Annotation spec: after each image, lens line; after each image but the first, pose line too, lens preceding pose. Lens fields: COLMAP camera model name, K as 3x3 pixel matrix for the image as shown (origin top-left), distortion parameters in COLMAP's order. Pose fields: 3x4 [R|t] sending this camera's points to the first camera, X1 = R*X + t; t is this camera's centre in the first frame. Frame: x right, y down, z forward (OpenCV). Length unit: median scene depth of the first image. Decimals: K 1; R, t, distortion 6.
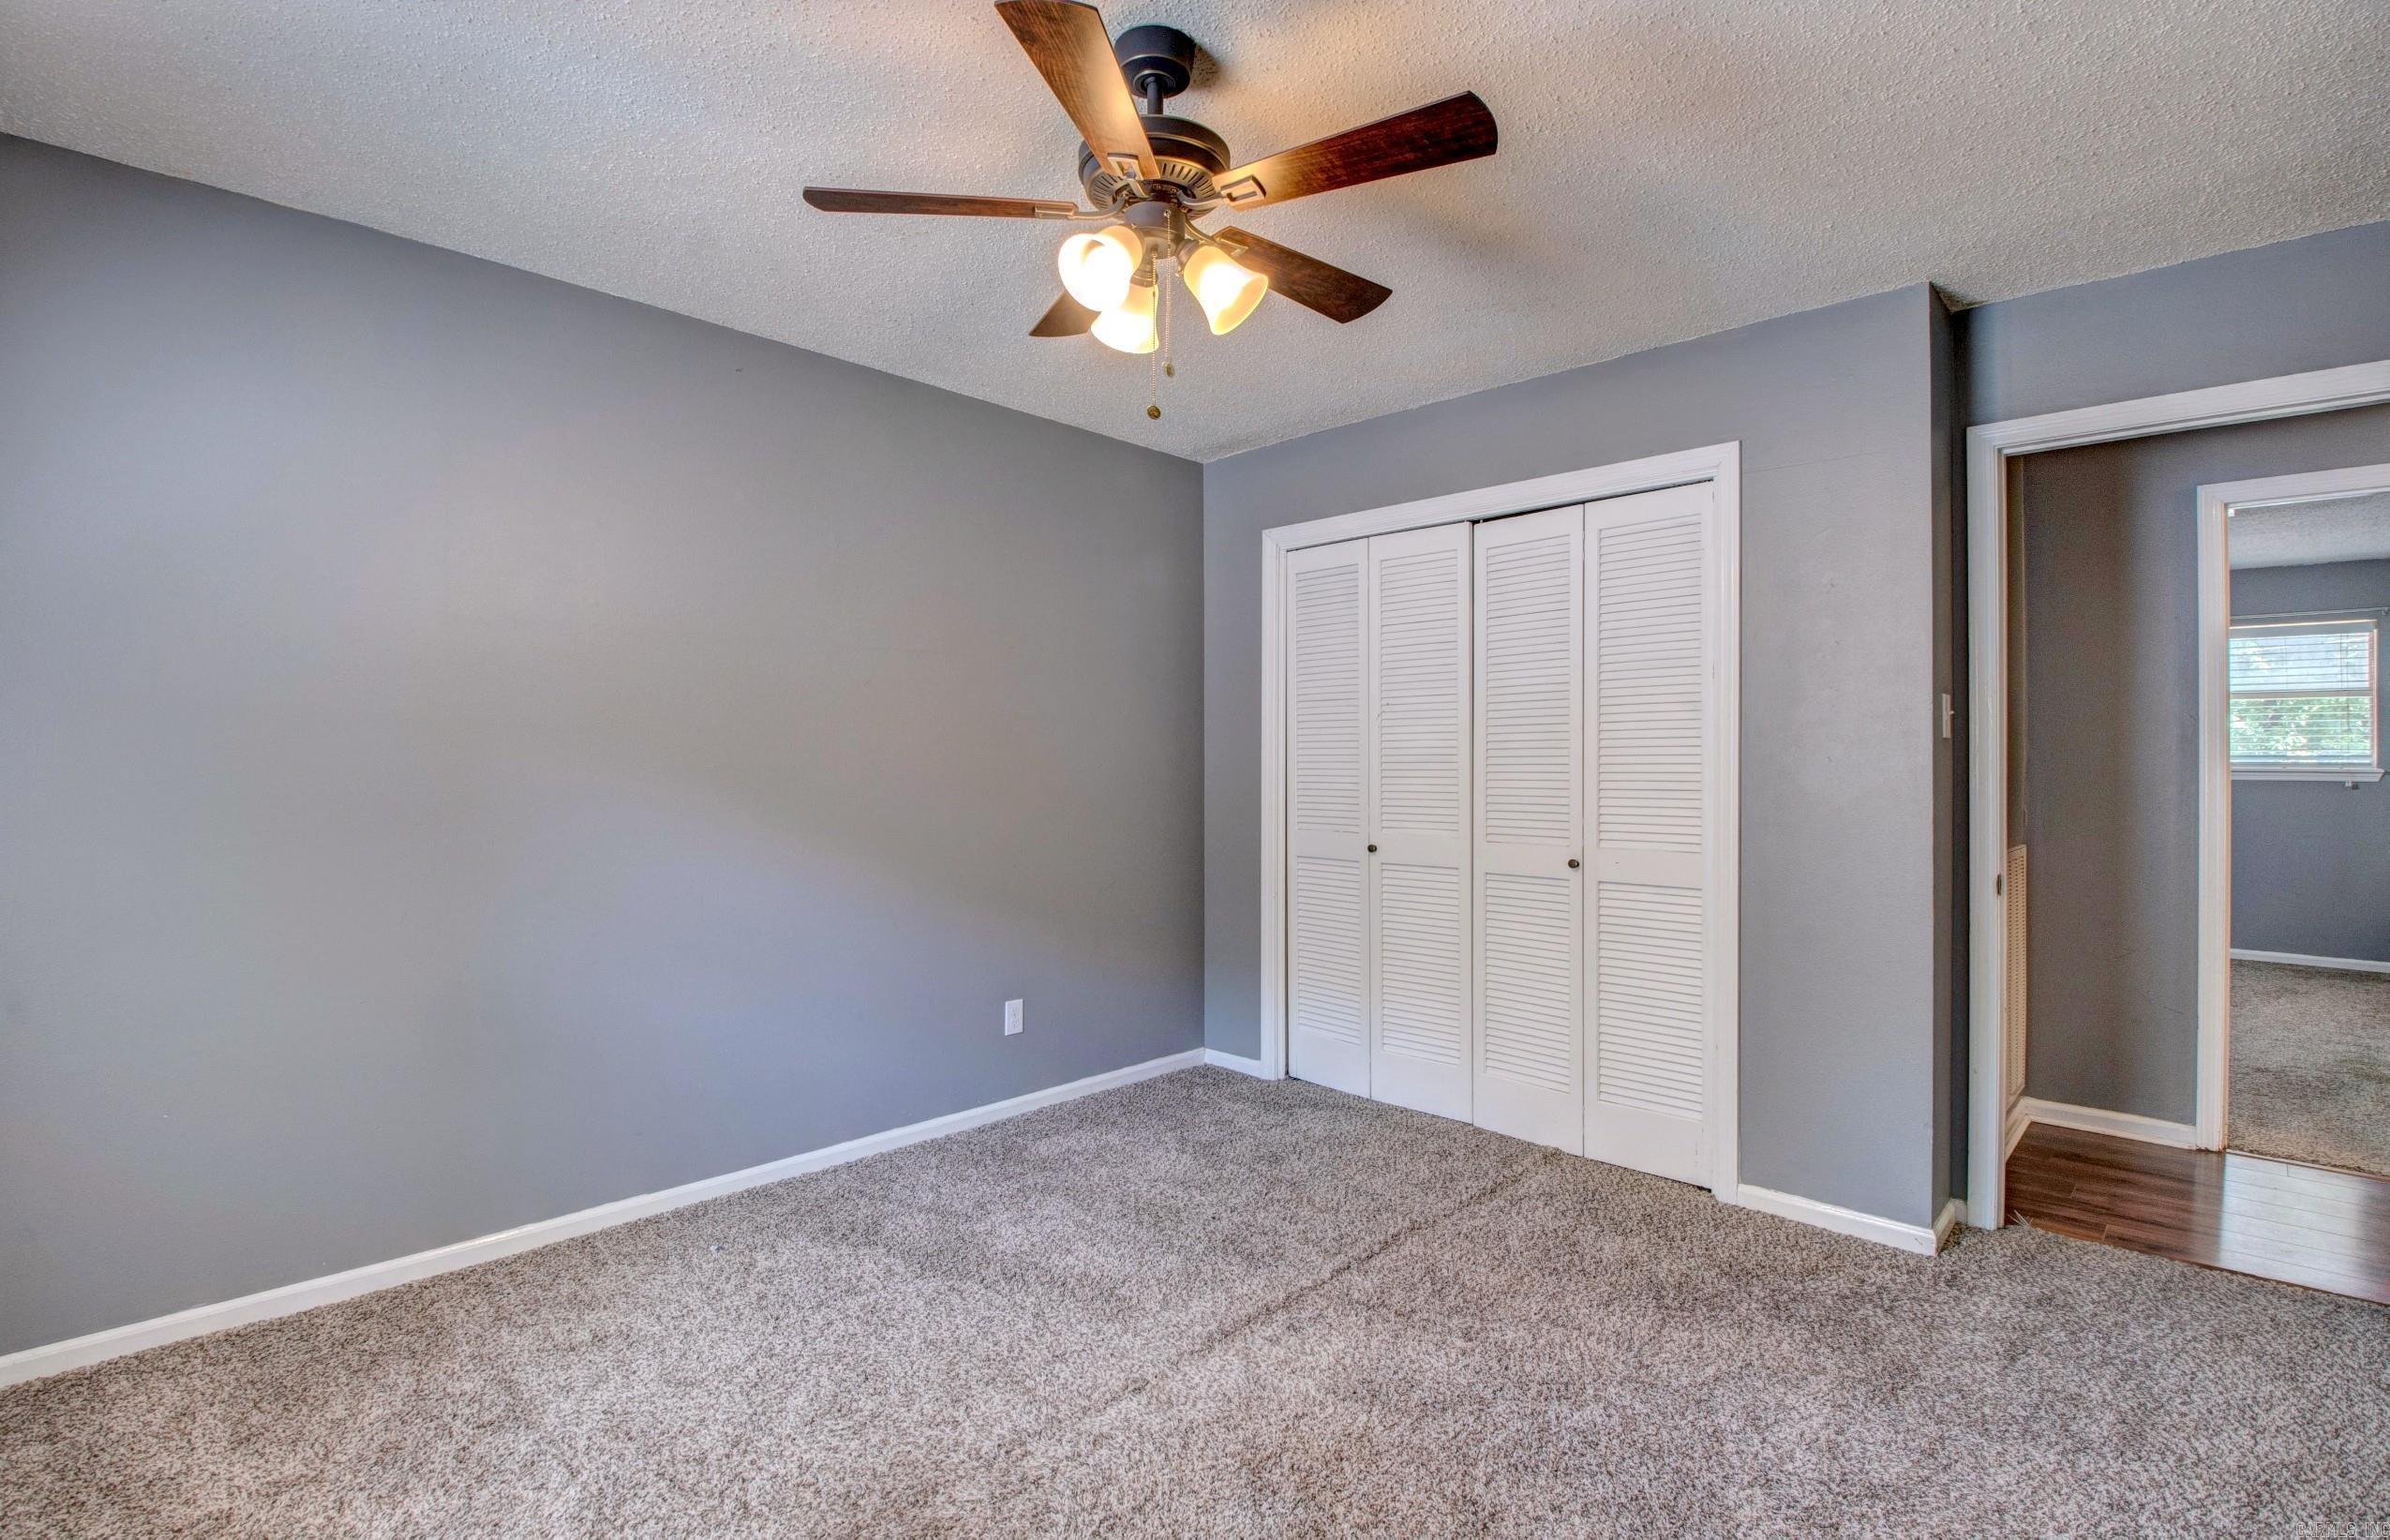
lens RADIAL K [[1145.7, 0, 1190.4], [0, 1145.7, 759.8], [0, 0, 1]] dist [0.014520, -0.040886]
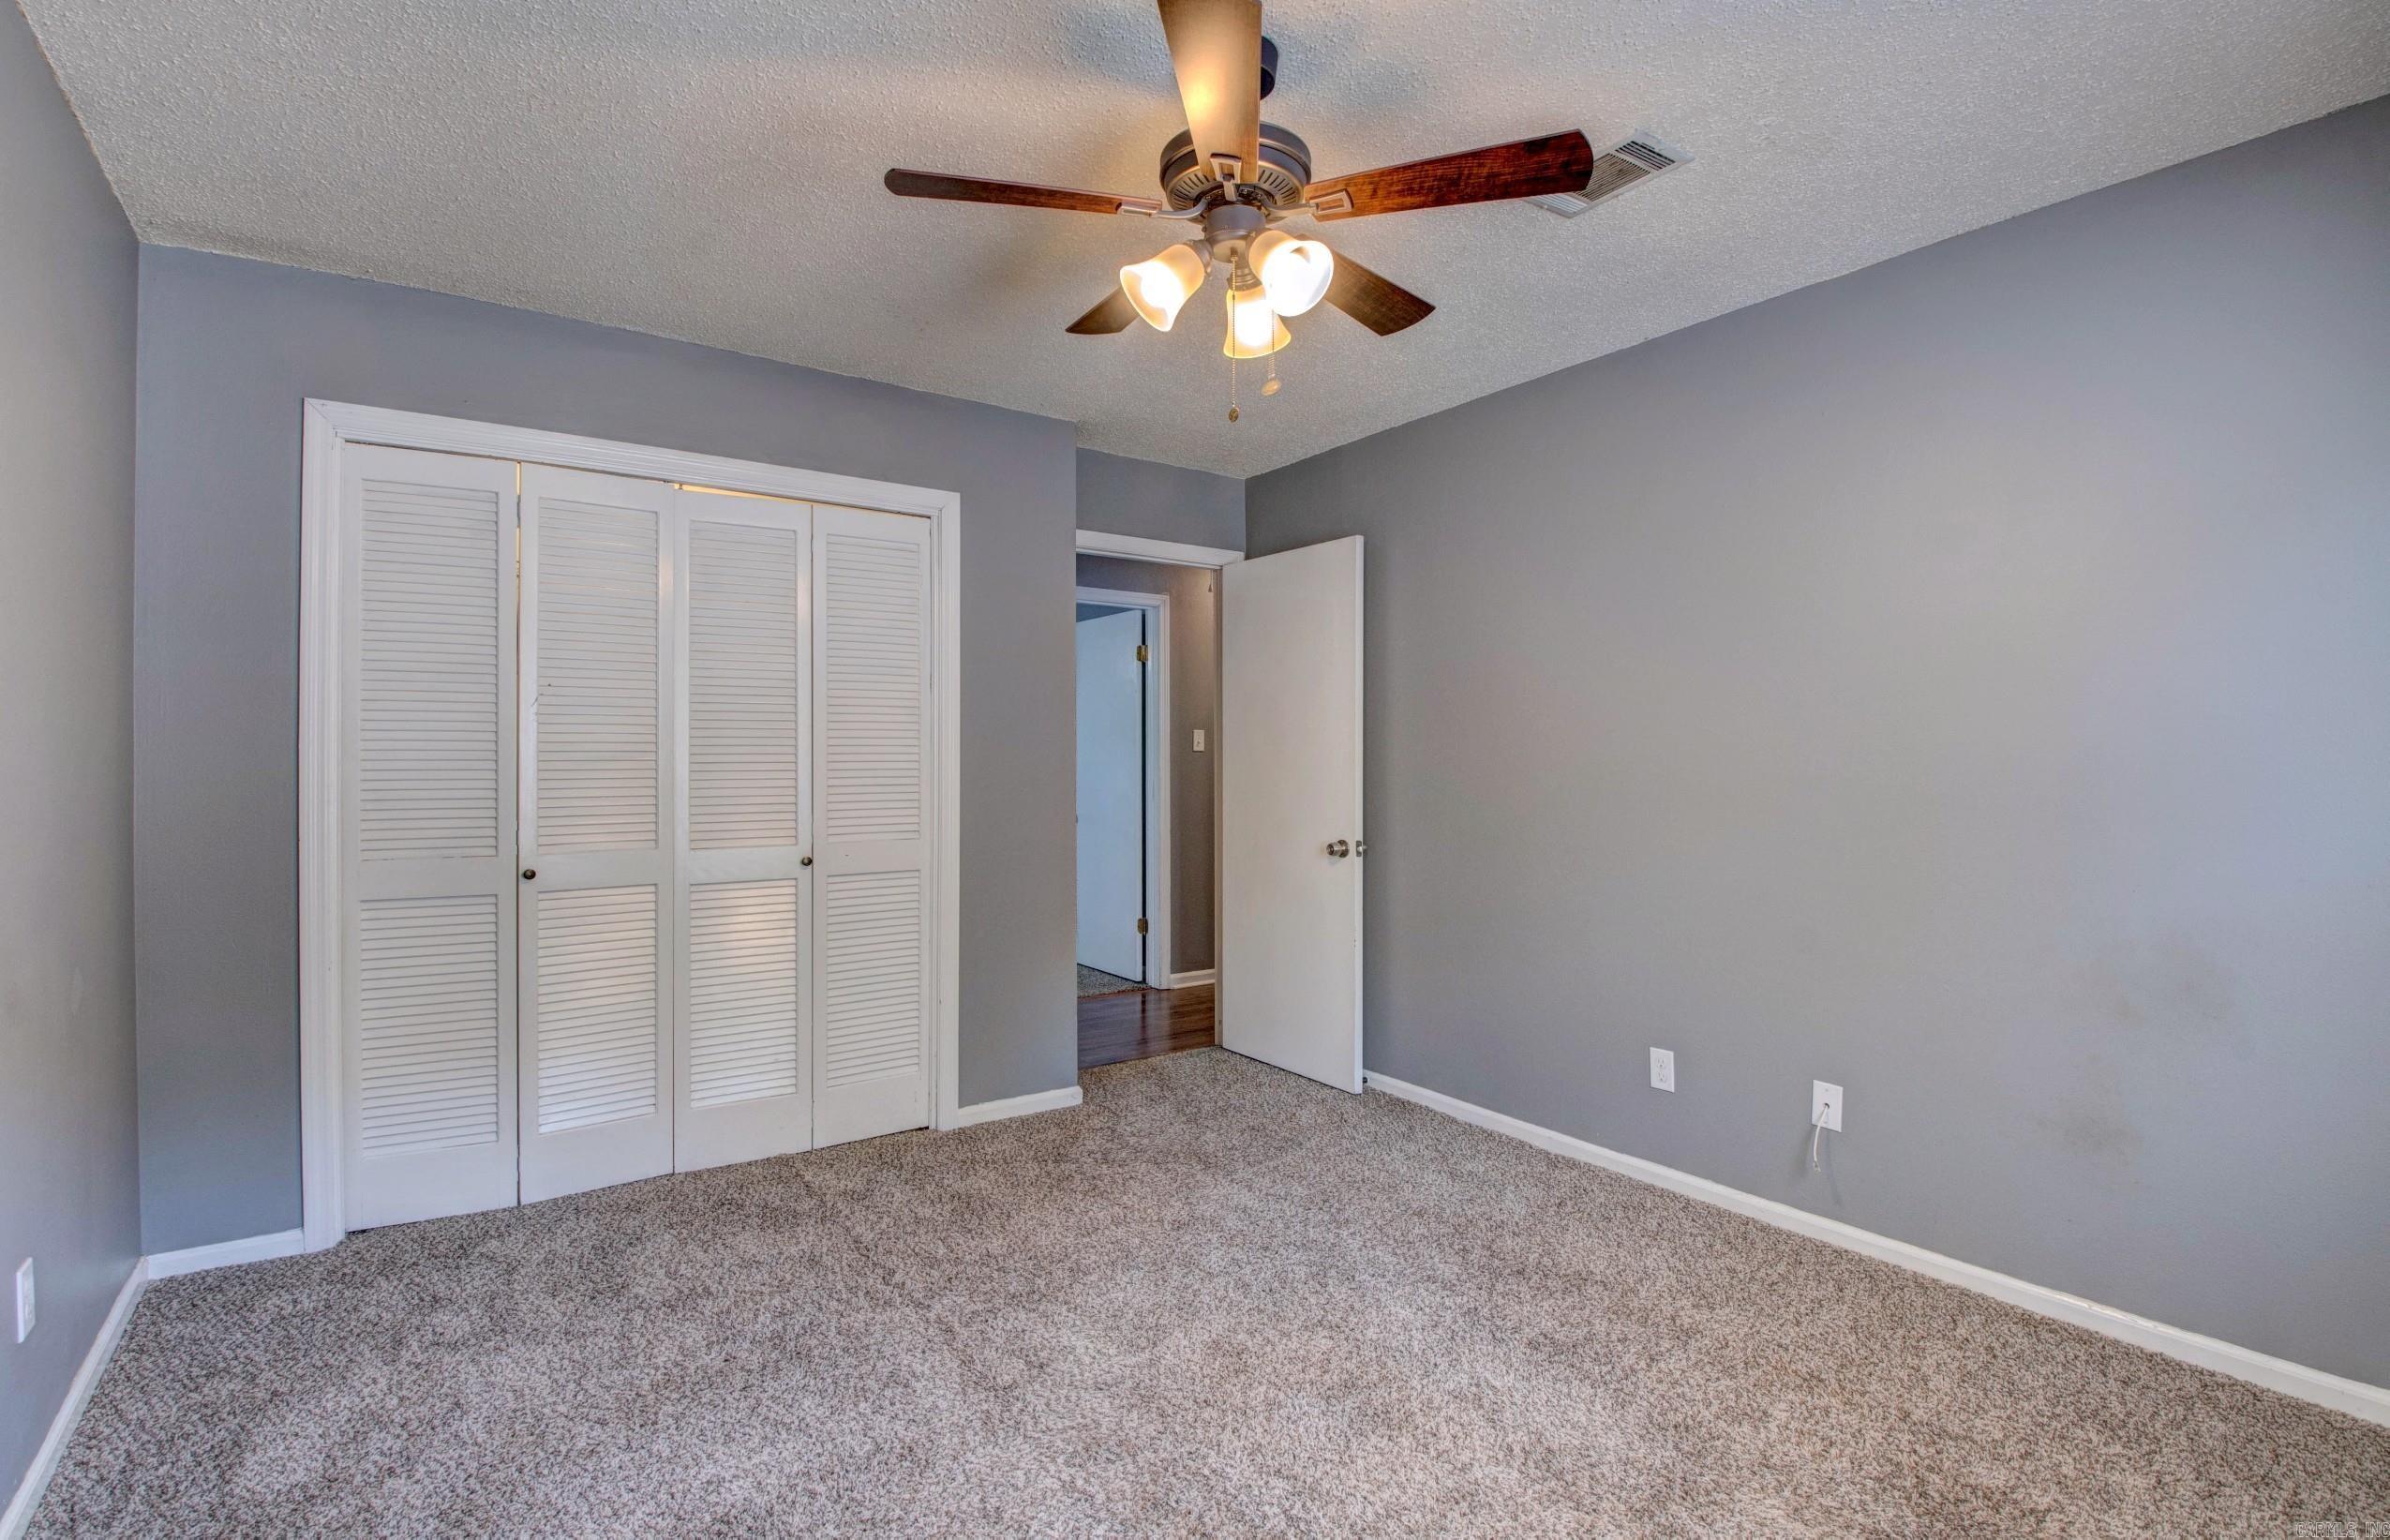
lens RADIAL K [[1136.1, 0, 1186.4], [0, 1136.1, 763.2], [0, 0, 1]] dist [0.037744, -0.040387]
pose [[0.173471, -0.004469, 0.984829, -0.613645], [-0.002243, 0.999985, 0.004933, -0.000944], [-0.984836, -0.003065, 0.173458, 0.516486]]
